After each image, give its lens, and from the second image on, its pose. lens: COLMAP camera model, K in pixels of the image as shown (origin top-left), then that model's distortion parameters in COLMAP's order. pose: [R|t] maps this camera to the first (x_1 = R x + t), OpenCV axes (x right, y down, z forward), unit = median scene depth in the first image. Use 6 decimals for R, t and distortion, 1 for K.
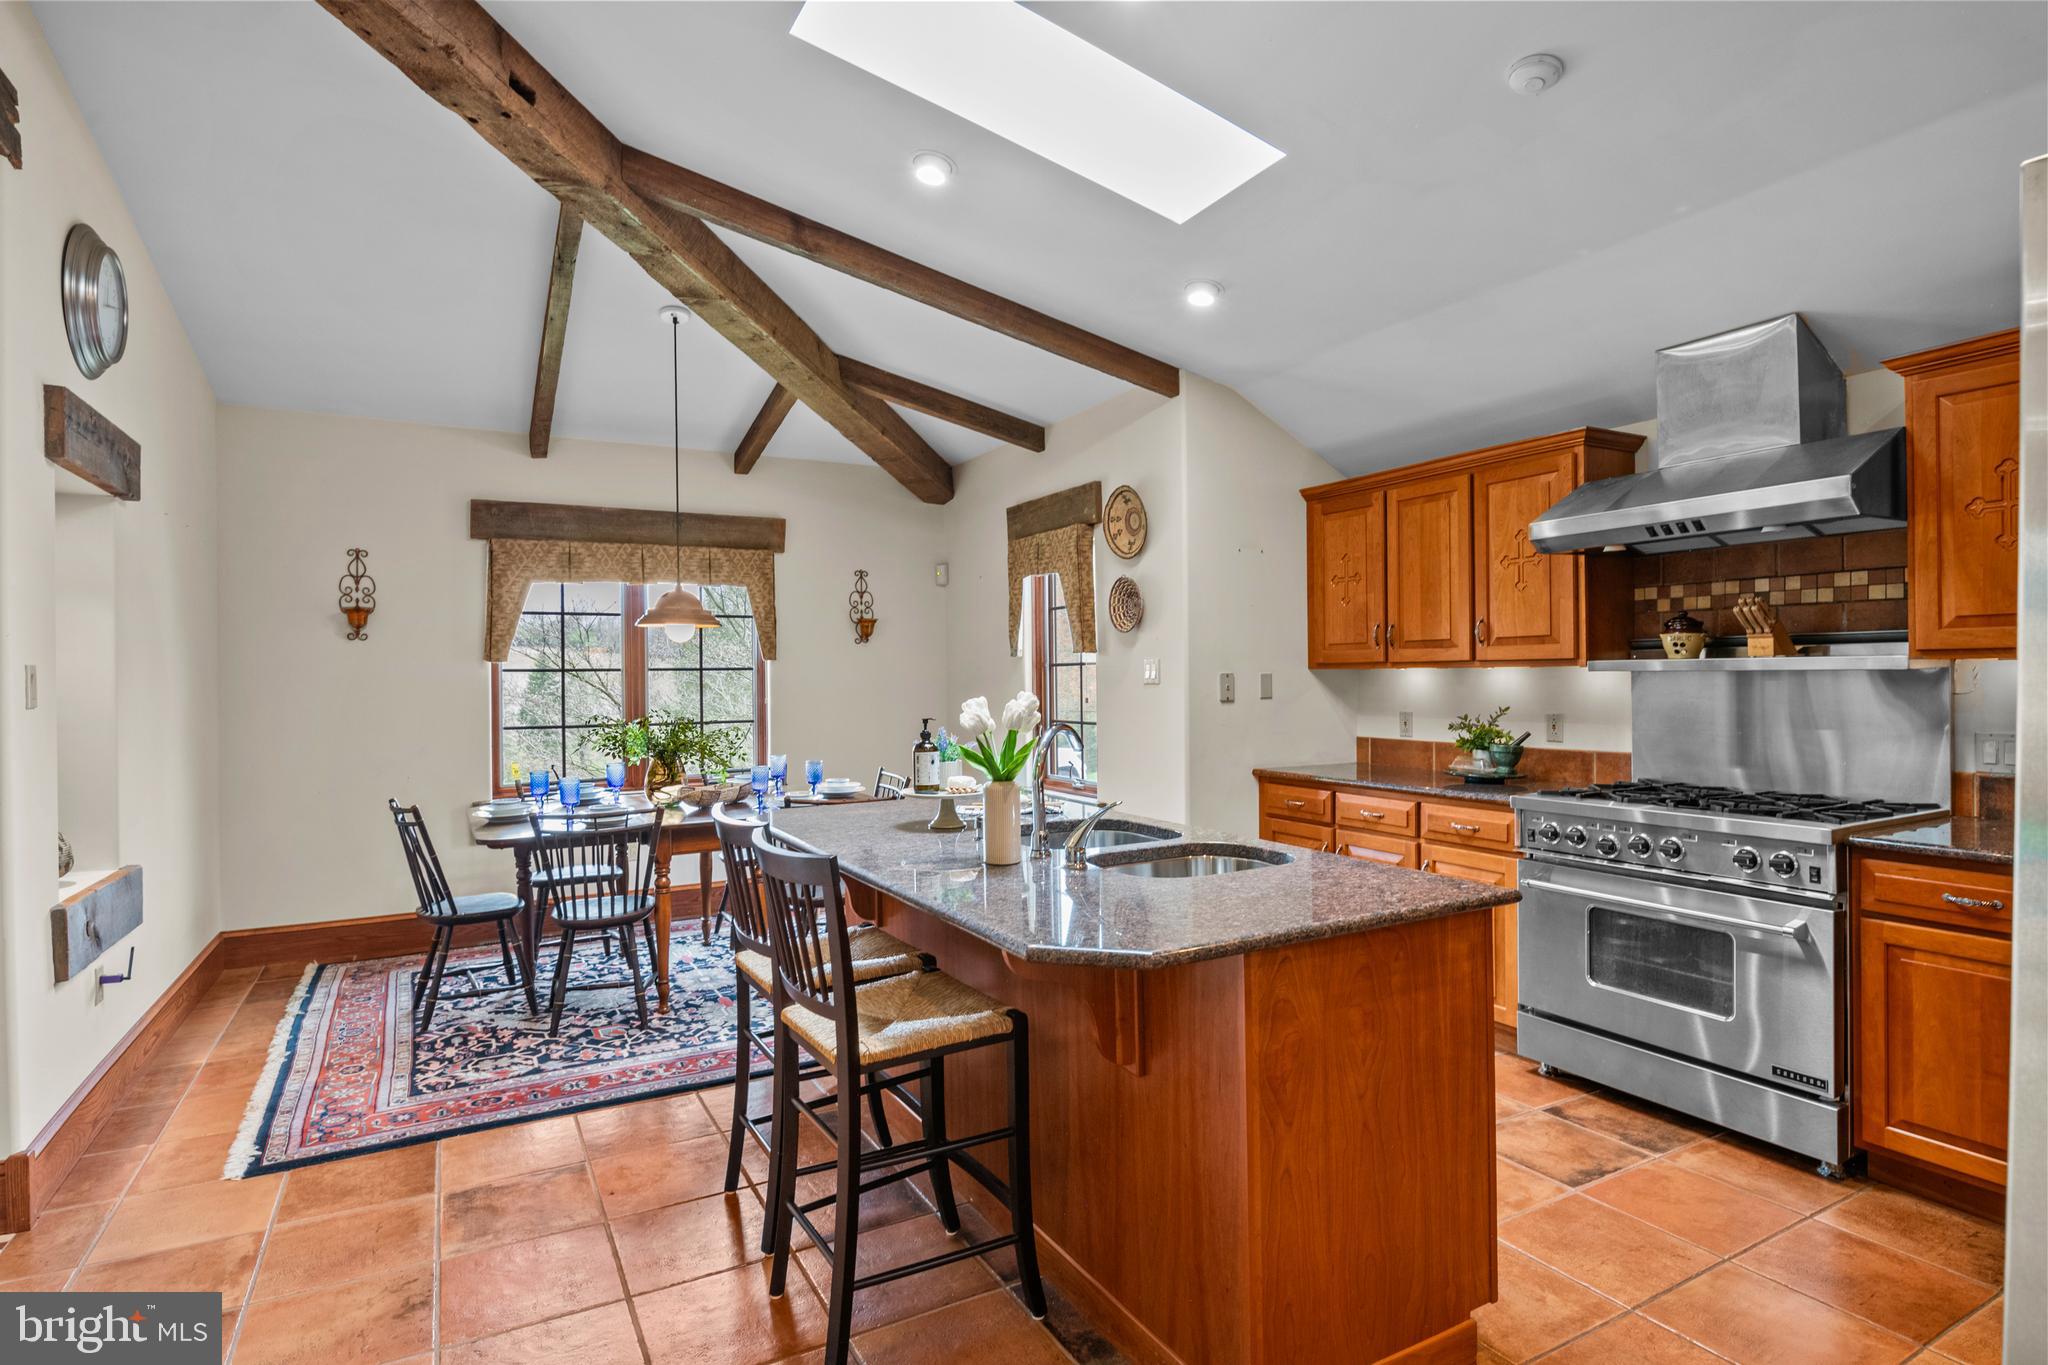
lens RADIAL K [[1029.7, 0, 1013.7], [0, 1029.7, 677.6], [0, 0, 1]] dist [0.004867, -0.009002]
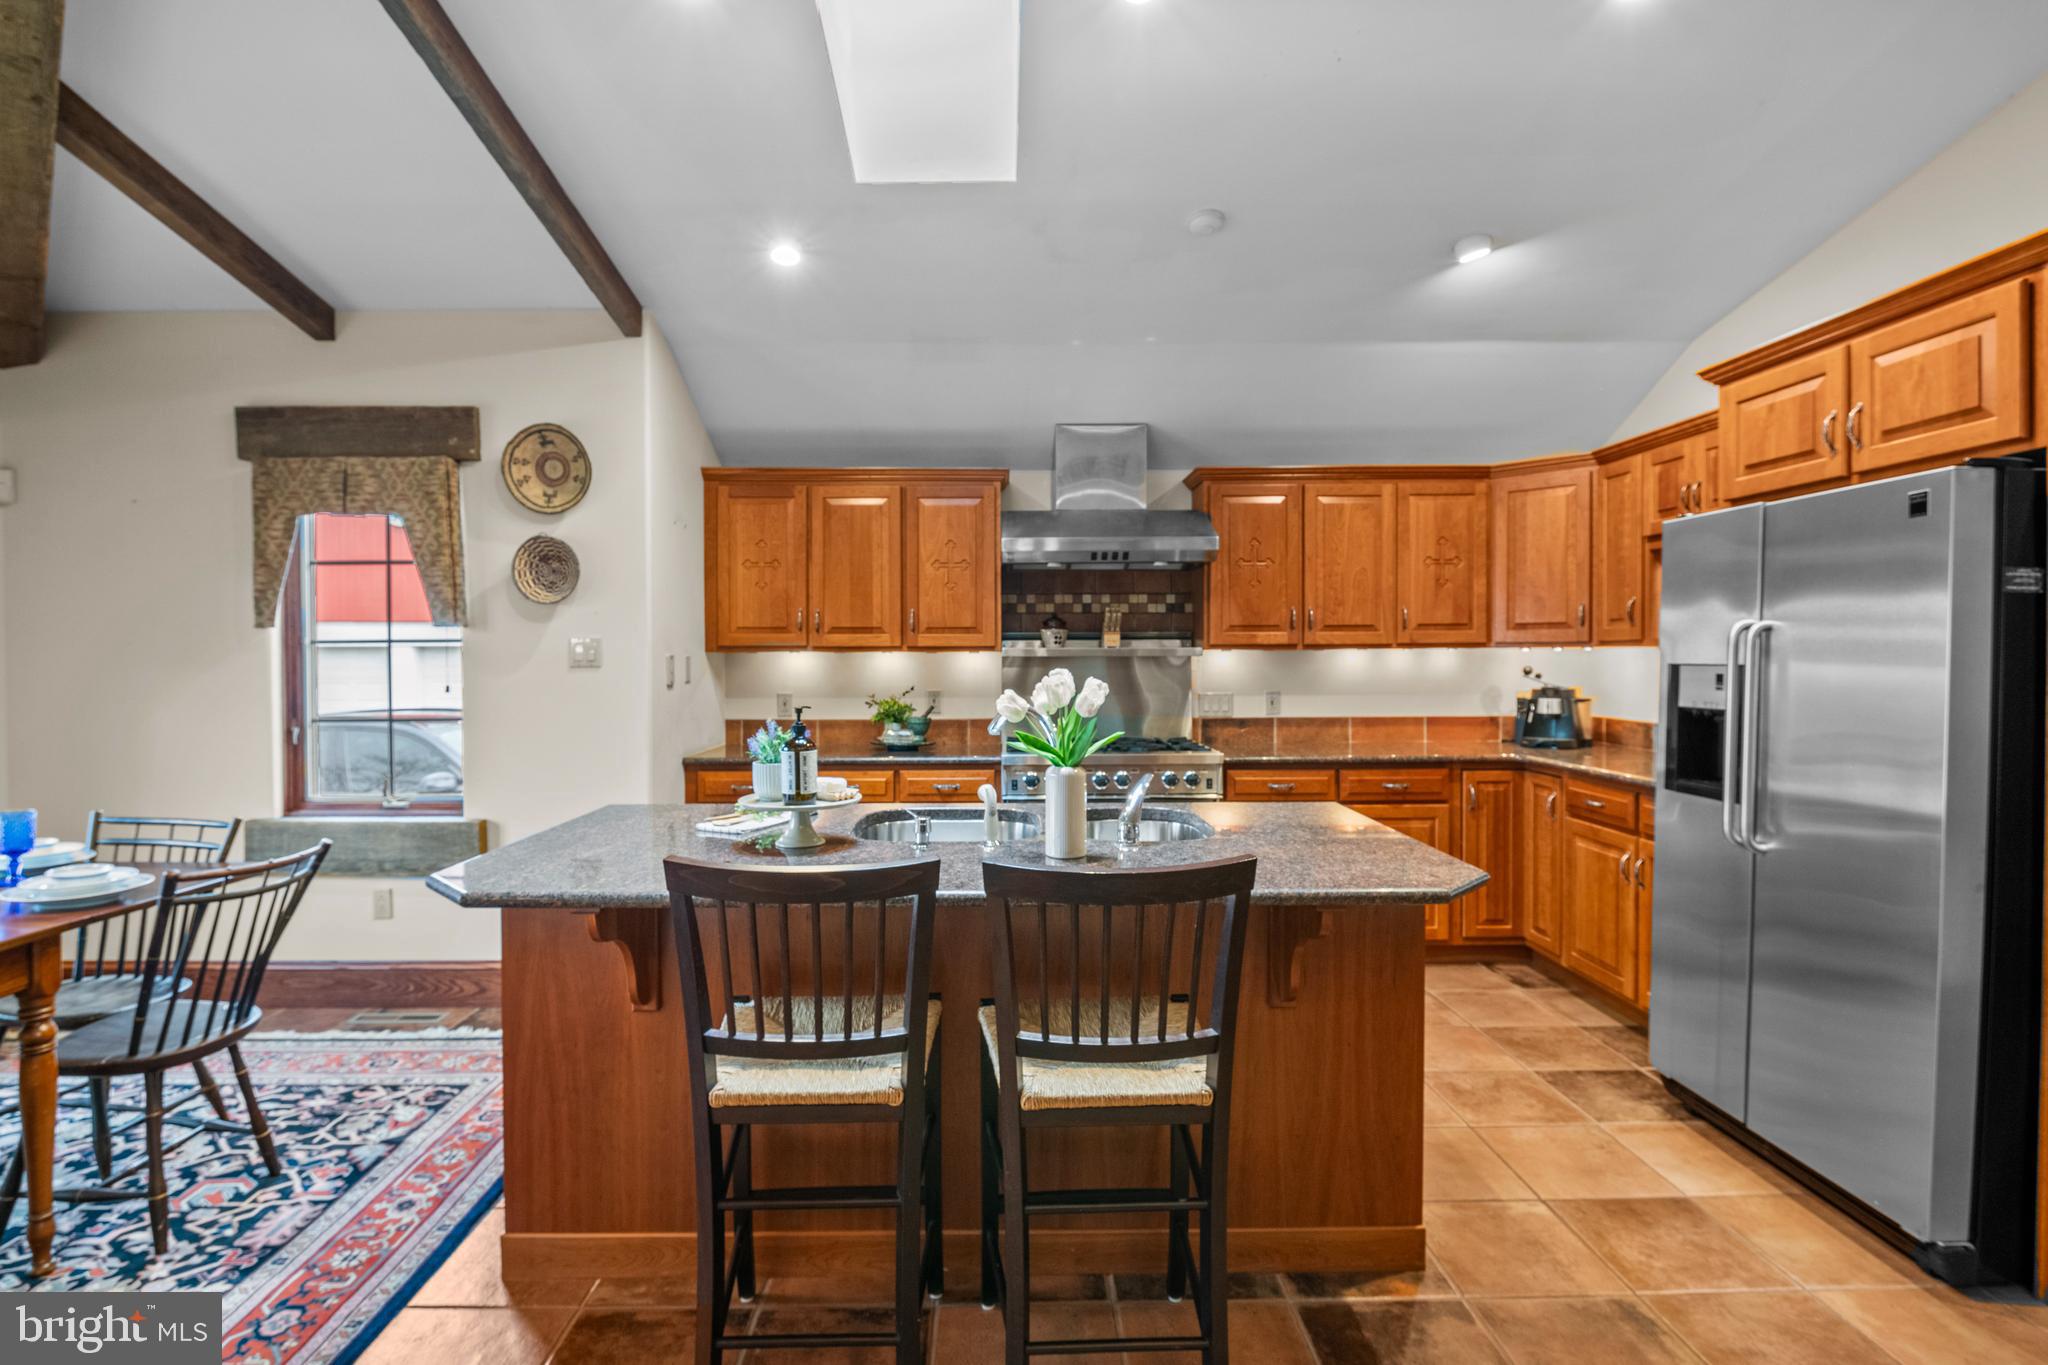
lens RADIAL K [[975.4, 0, 1001.2], [0, 975.4, 667.0], [0, 0, 1]] dist [0.000239, -0.008308]
pose [[0.474200, 0.000283, 0.880417, -0.428559], [-0.000674, 1.000000, 0.000042, 0.006047], [-0.880417, -0.000613, 0.474200, 0.341207]]
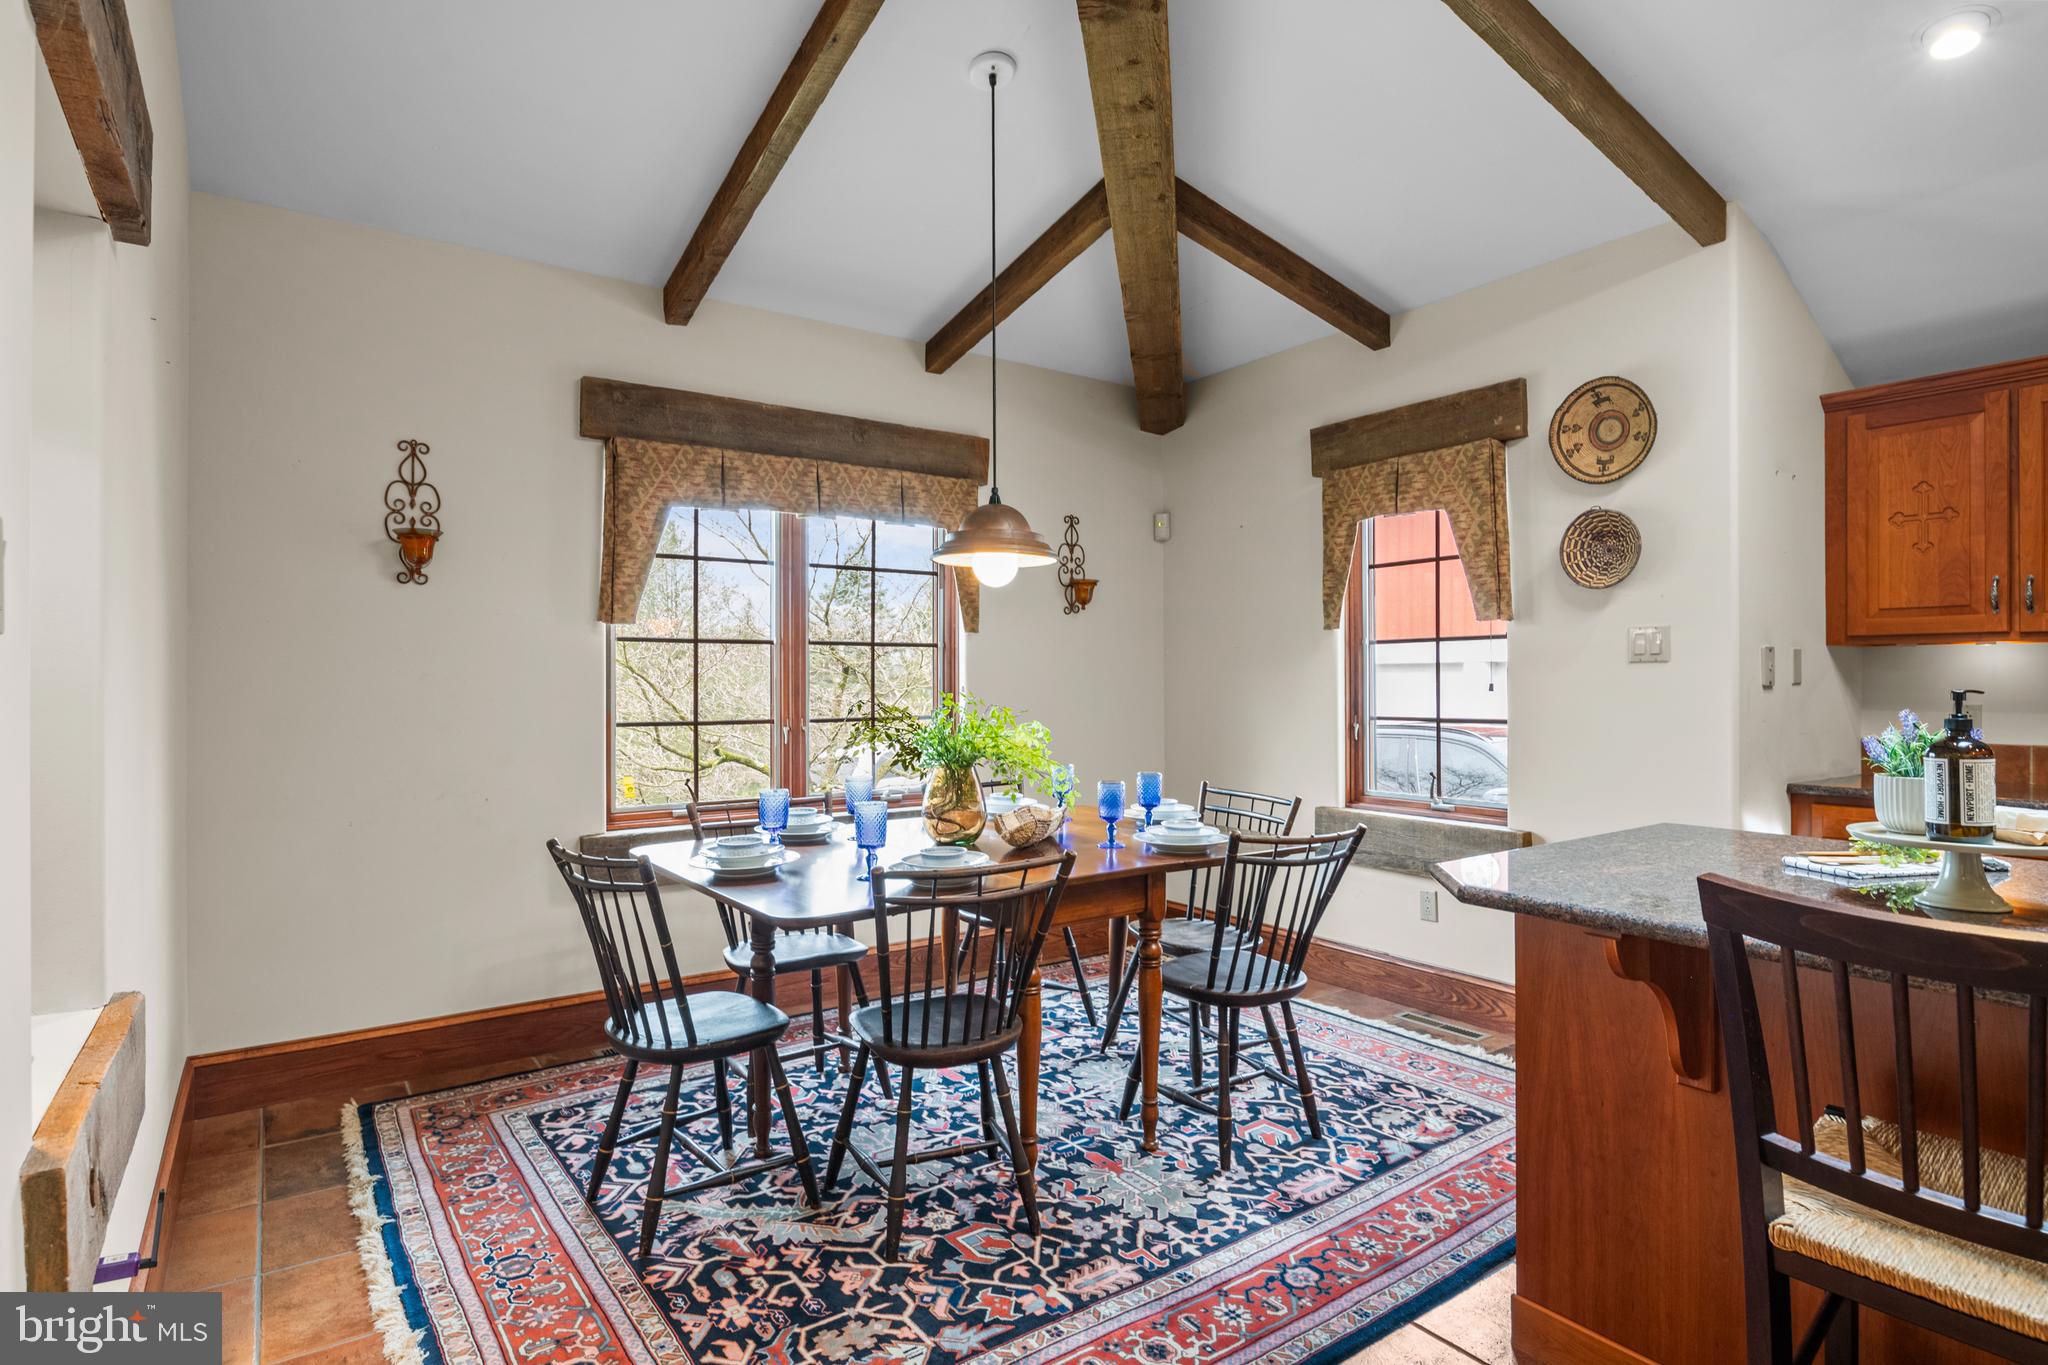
lens RADIAL K [[1053.0, 0, 1023.6], [0, 1053.0, 680.8], [0, 0, 1]] dist [0.005637, -0.009231]
pose [[0.993644, 0.008504, 0.112250, -0.385162], [-0.008121, 0.999960, -0.003869, 0.026331], [-0.112278, 0.002933, 0.993672, 0.358853]]
